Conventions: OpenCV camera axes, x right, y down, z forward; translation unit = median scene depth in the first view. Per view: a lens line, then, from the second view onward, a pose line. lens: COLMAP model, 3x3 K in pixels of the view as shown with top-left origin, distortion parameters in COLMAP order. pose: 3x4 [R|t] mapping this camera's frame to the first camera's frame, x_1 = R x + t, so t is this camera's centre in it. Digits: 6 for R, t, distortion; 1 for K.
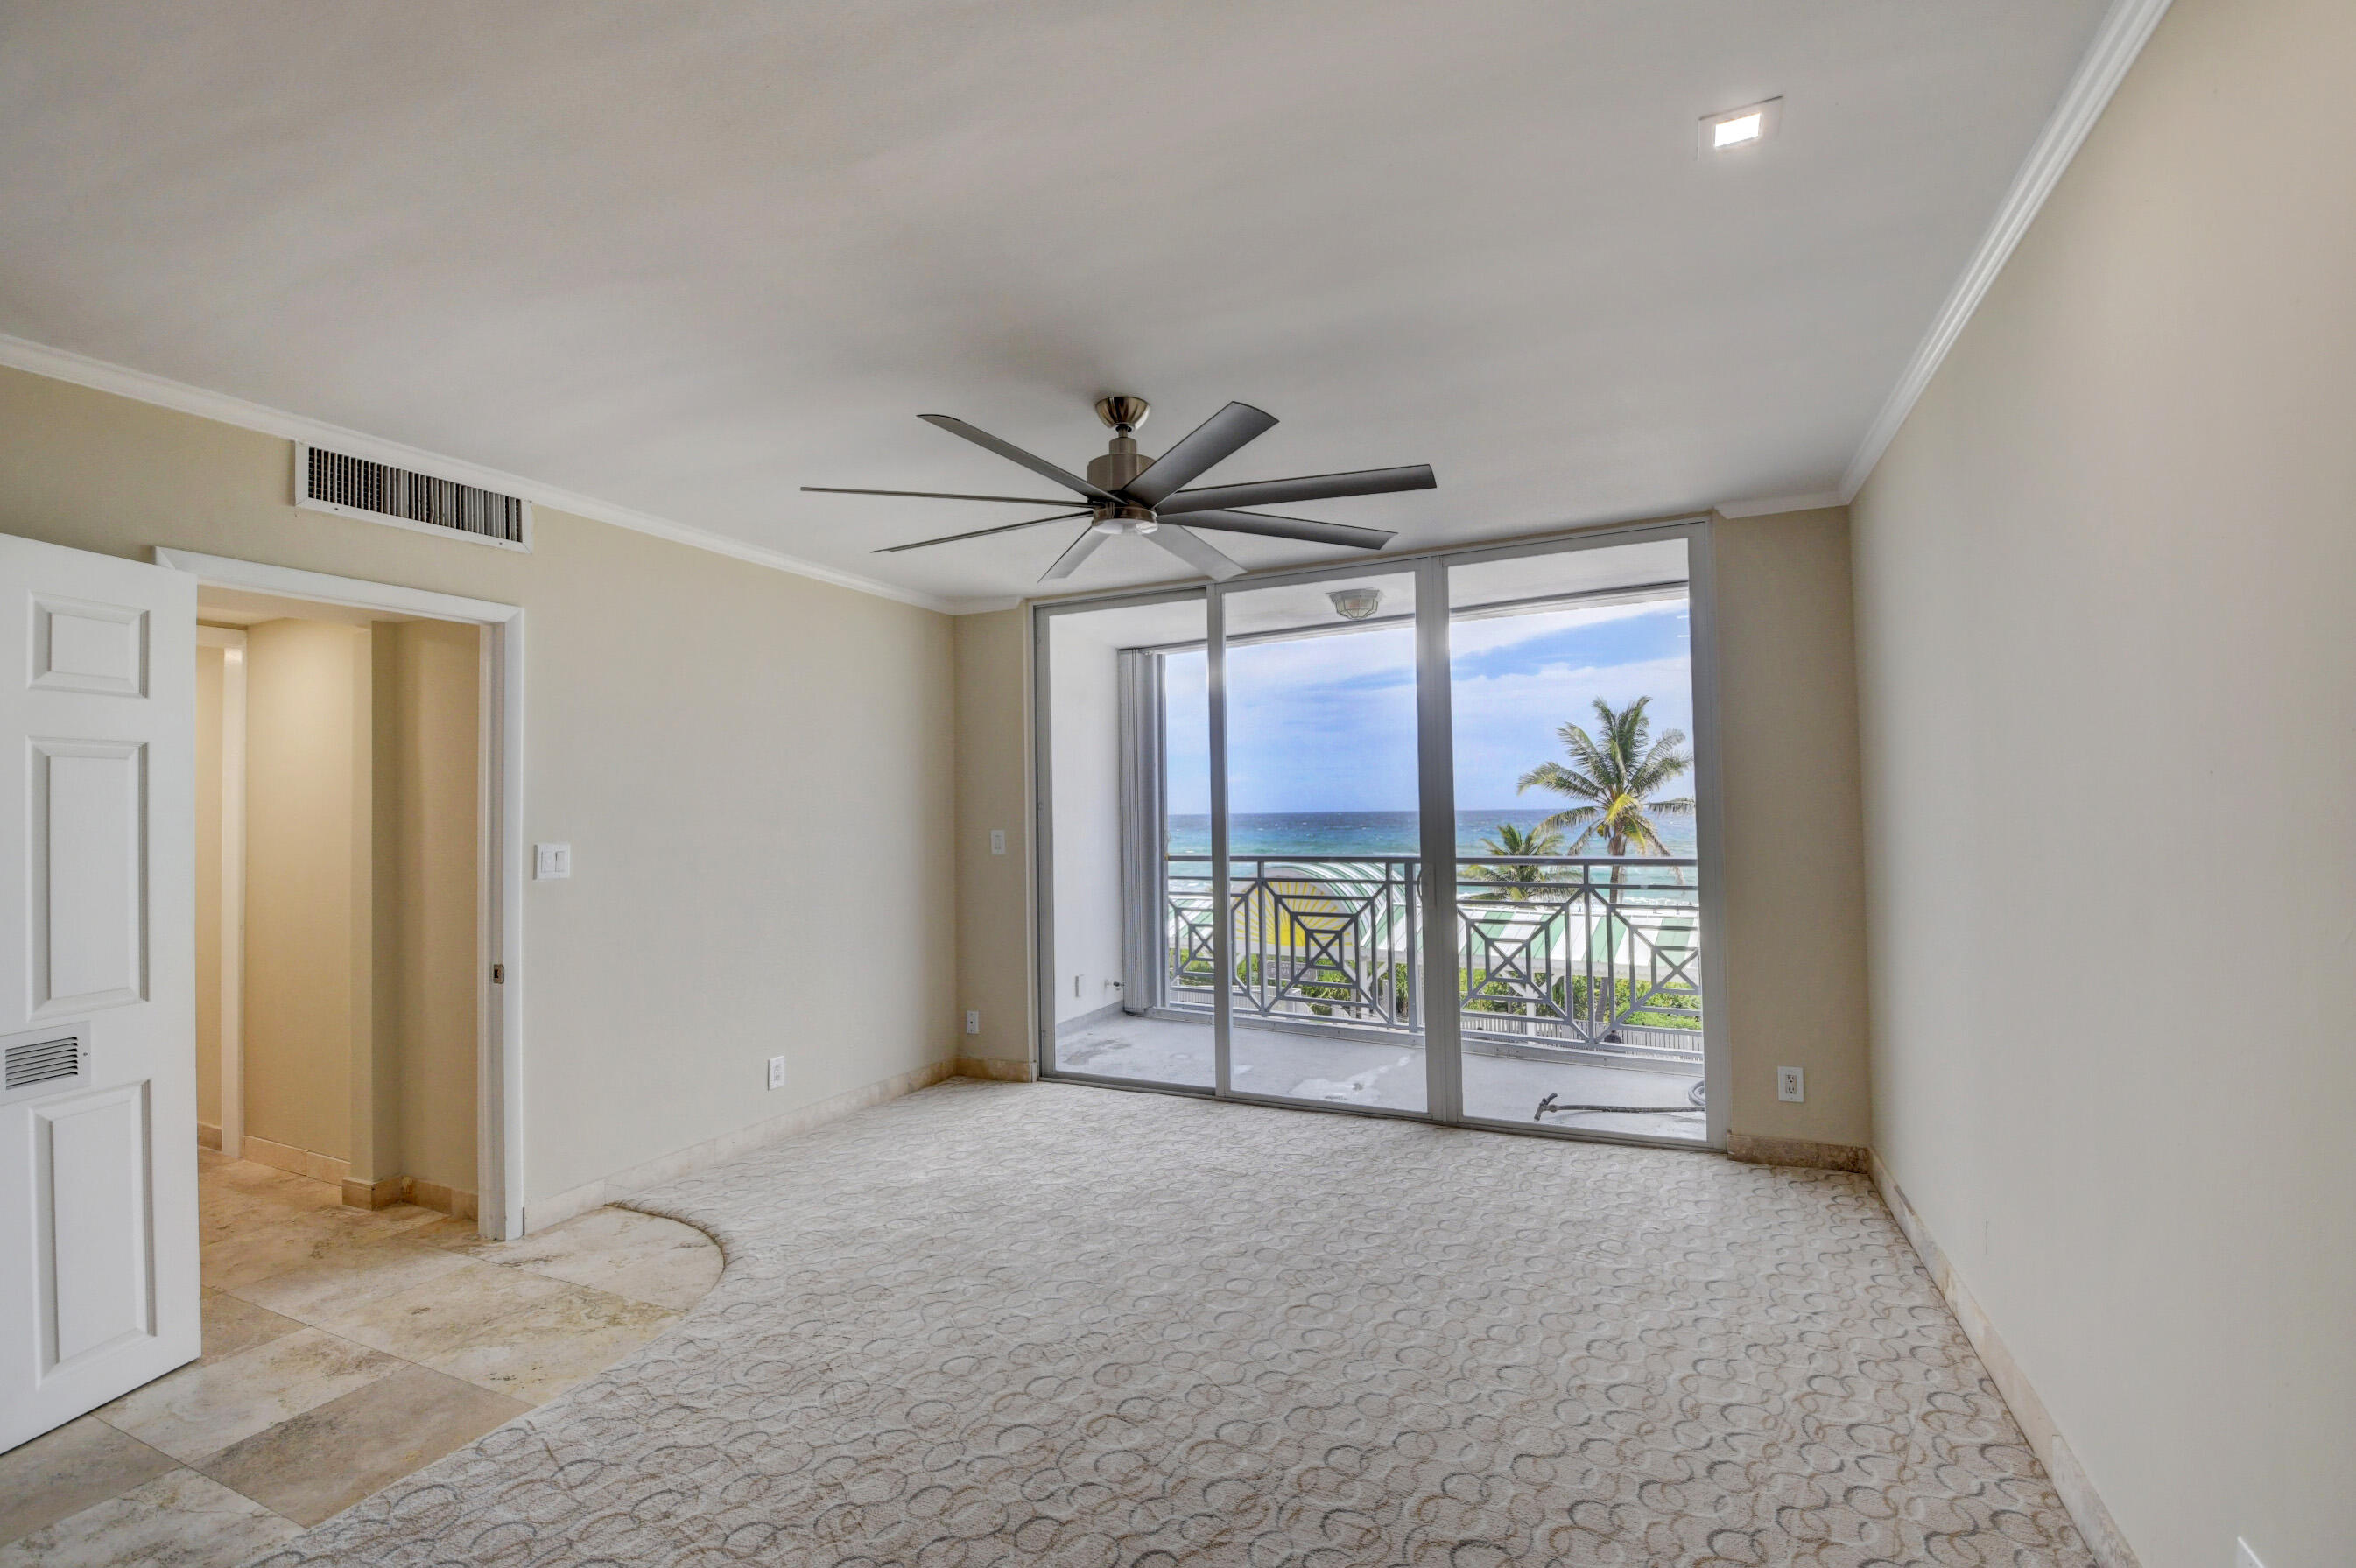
lens RADIAL K [[1038.5, 0, 1157.1], [0, 1038.5, 767.7], [0, 0, 1]] dist [0.003517, -0.018320]
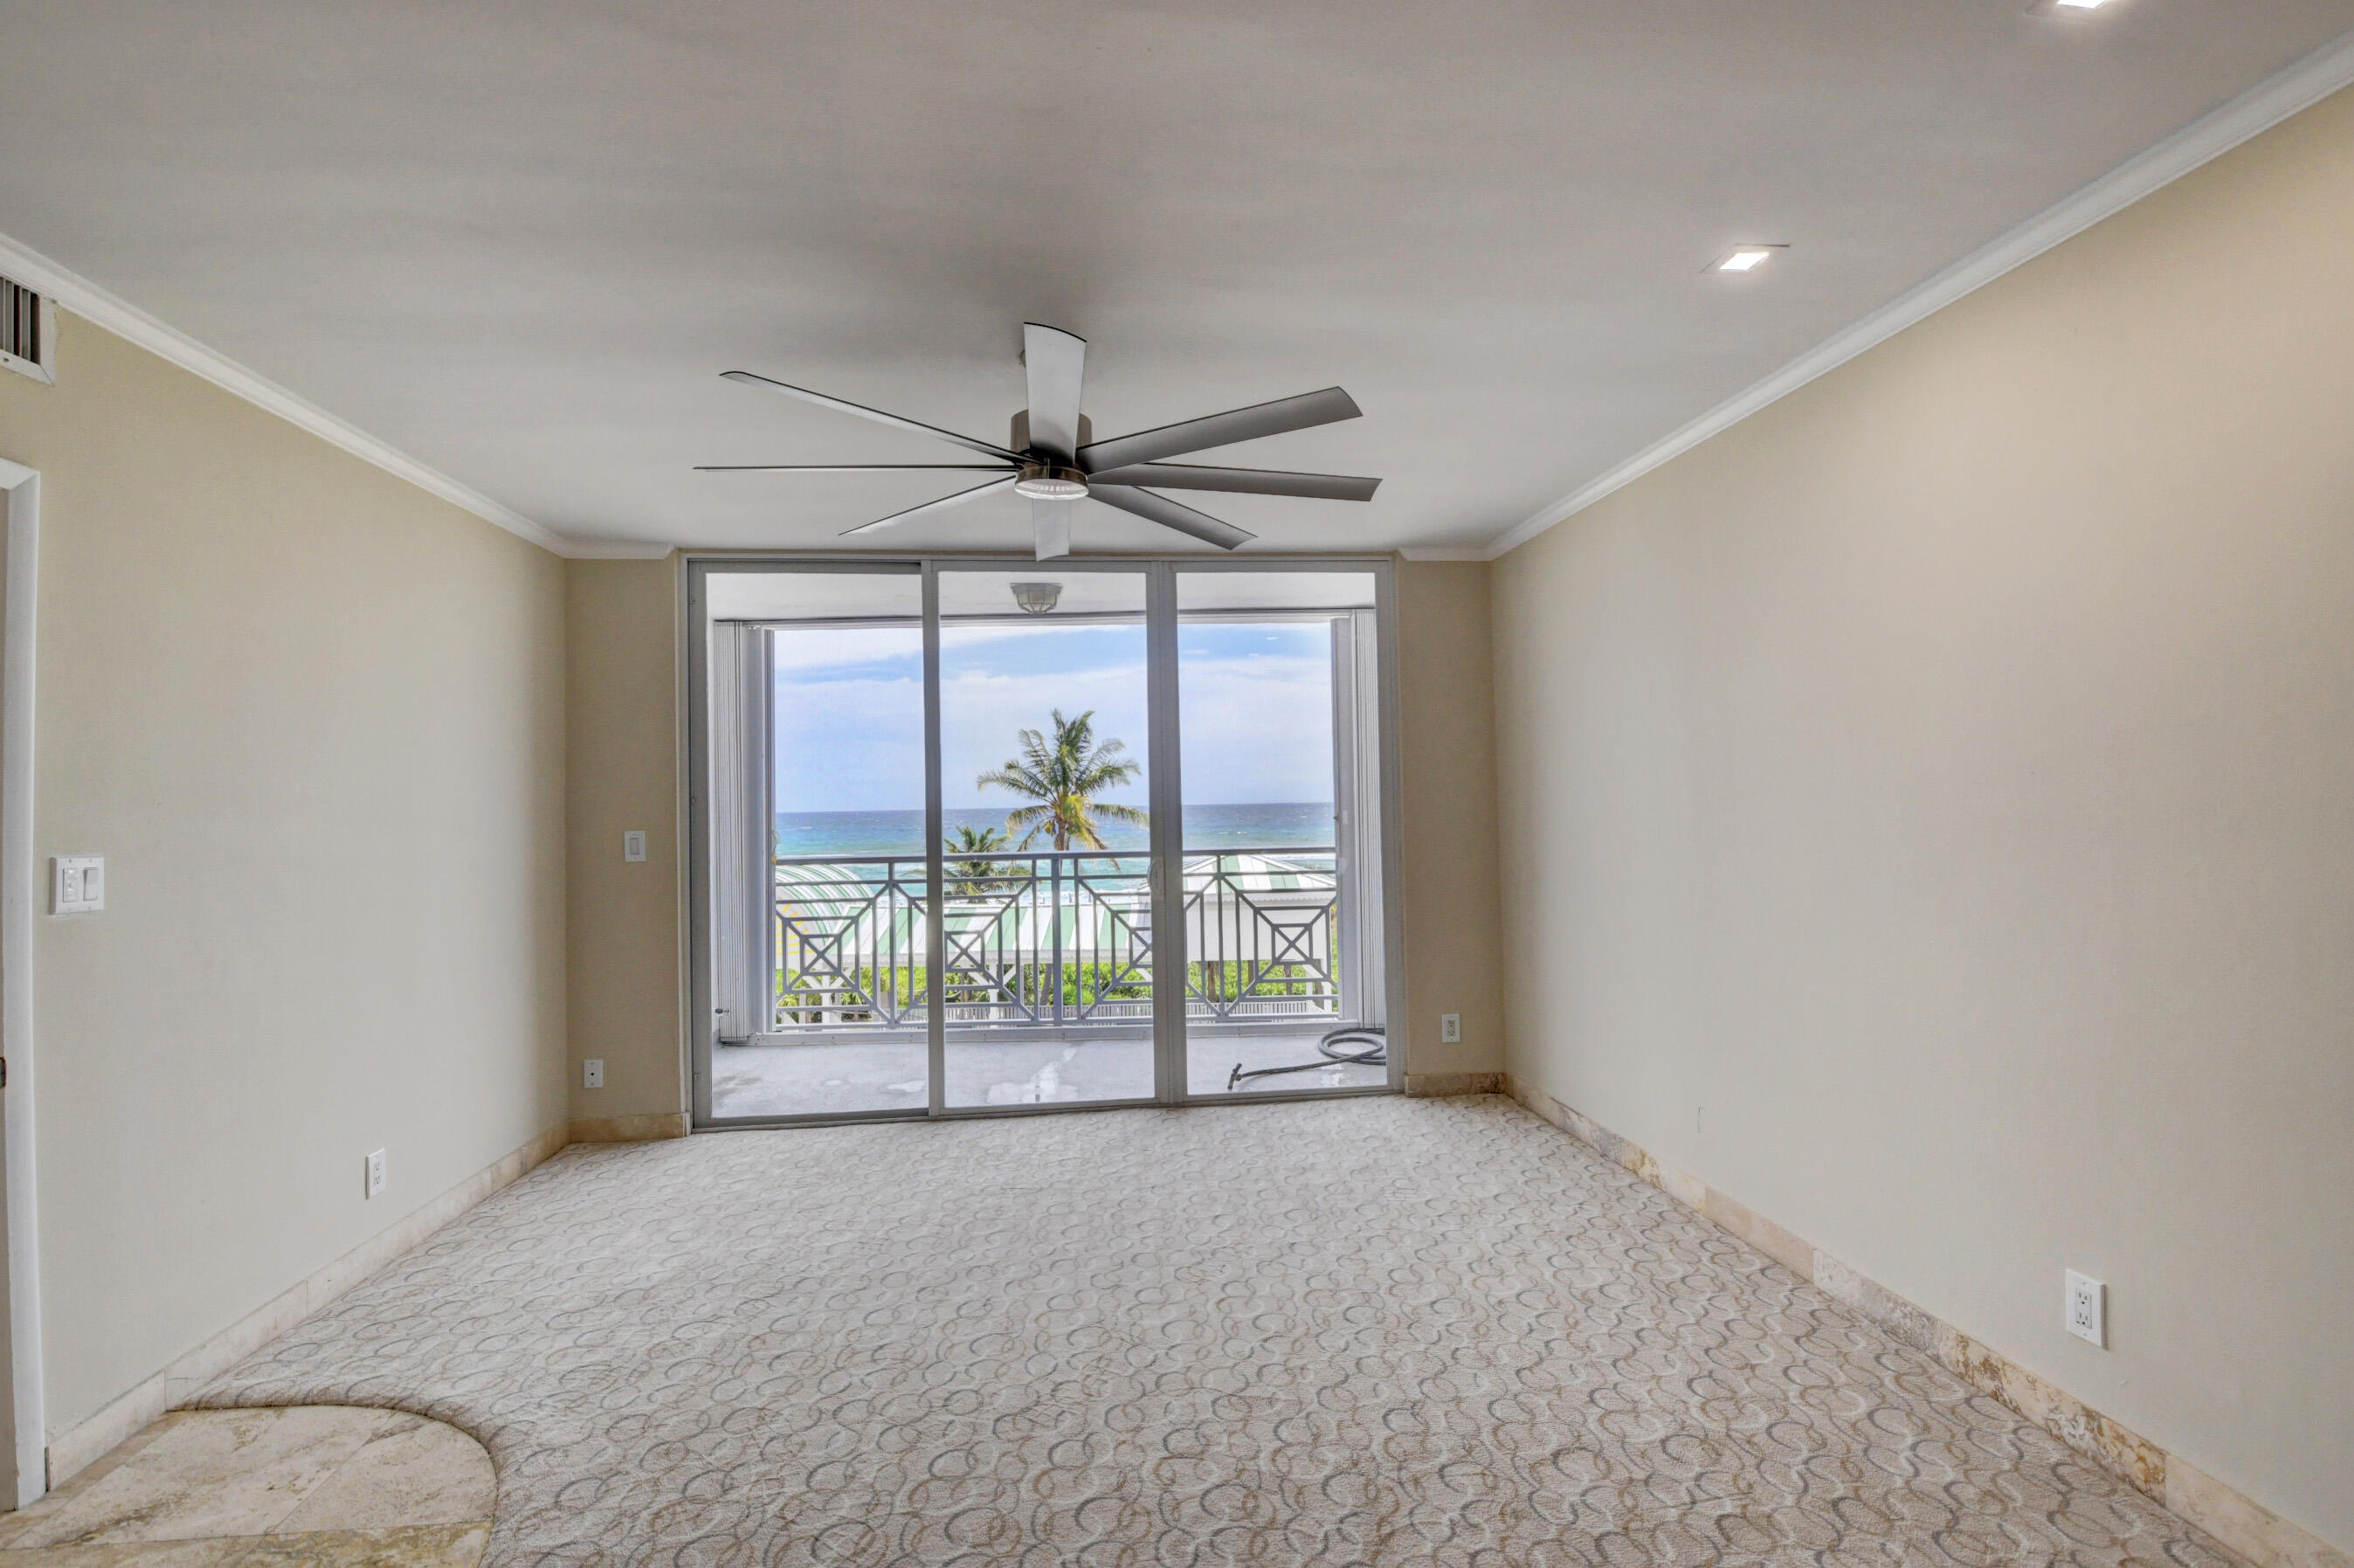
lens RADIAL K [[1037.6, 0, 1194.2], [0, 1037.6, 783.3], [0, 0, 1]] dist [0.003517, -0.018320]
pose [[0.852315, 0.010808, 0.522917, -0.322425], [-0.018835, 0.999772, 0.010034, 0.009708], [-0.522689, -0.018401, 0.852325, 0.134359]]
